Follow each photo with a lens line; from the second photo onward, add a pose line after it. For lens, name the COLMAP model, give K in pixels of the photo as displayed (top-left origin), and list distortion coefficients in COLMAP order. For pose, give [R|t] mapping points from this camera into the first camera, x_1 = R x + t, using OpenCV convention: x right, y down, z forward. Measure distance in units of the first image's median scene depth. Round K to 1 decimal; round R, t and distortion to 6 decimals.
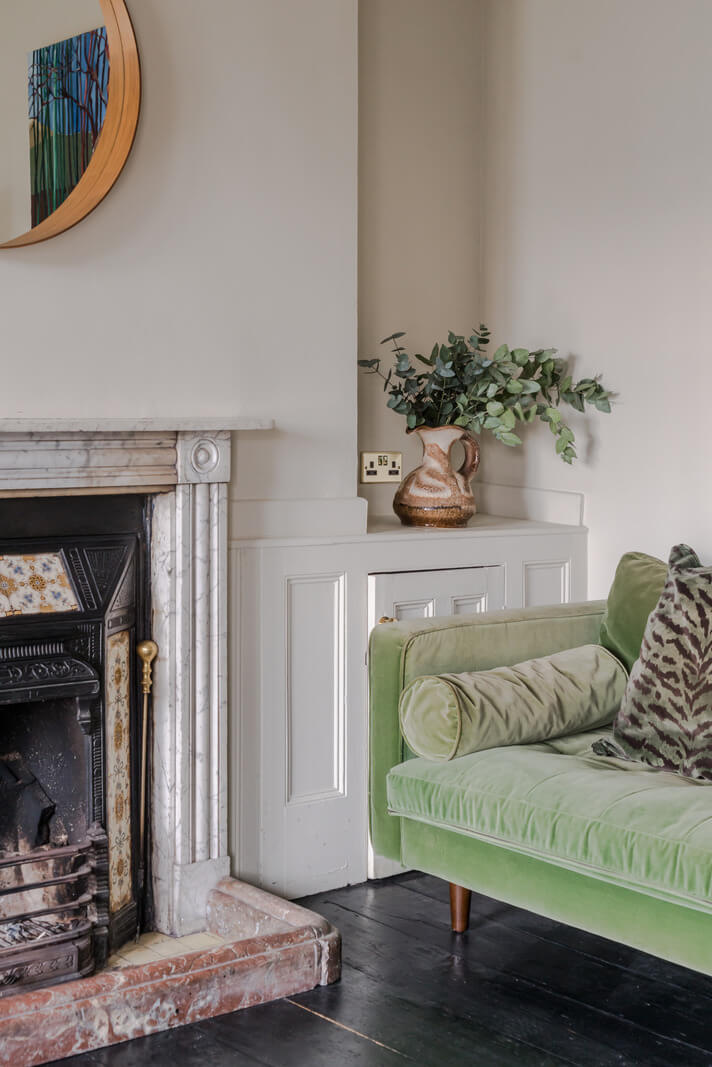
lens RADIAL K [[1746.9, 0, 351.3], [0, 1746.9, 523.4], [0, 0, 1]] dist [0.097934, 0.000000]
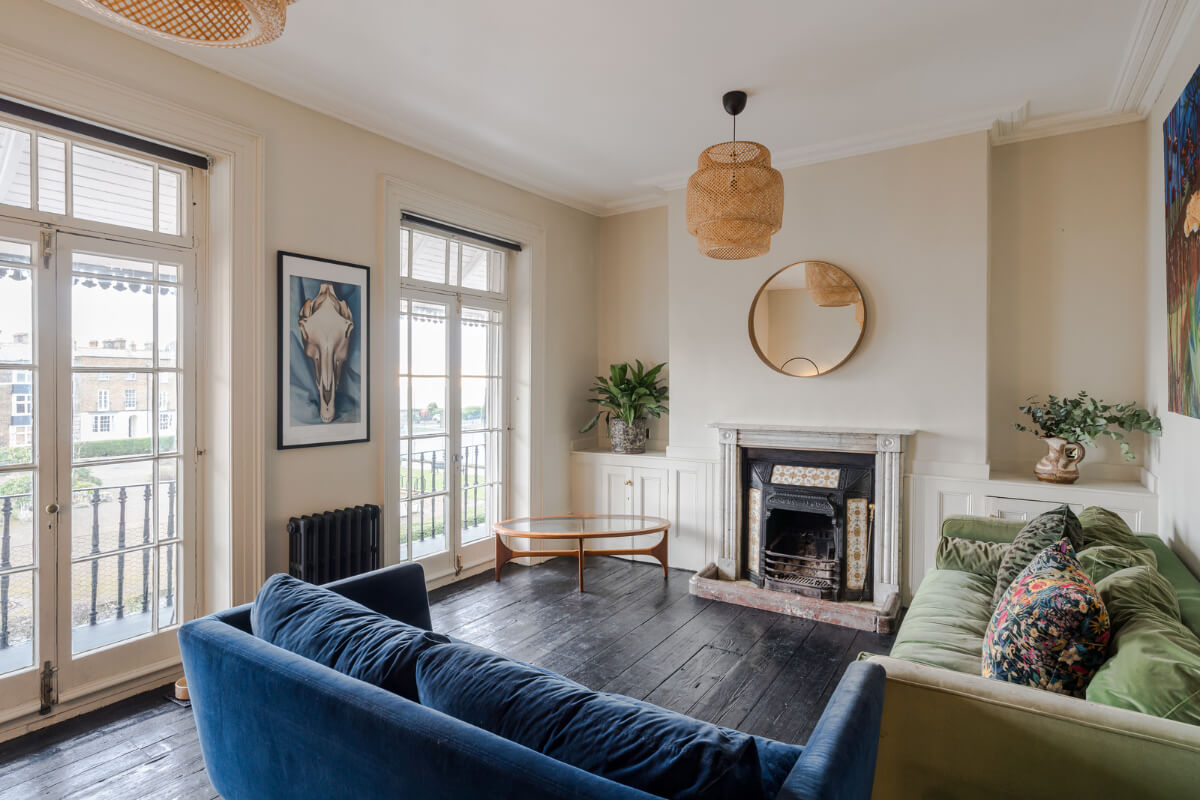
lens RADIAL K [[650.0, 0, 600.7], [0, 650.0, 389.6], [0, 0, 1]] dist [0.000272, 0.002133]
pose [[0.249507, 0.001746, -0.968371, 0.847928], [-0.060014, 0.998104, -0.013664, -0.084153], [0.966511, 0.061525, 0.249139, 0.269411]]
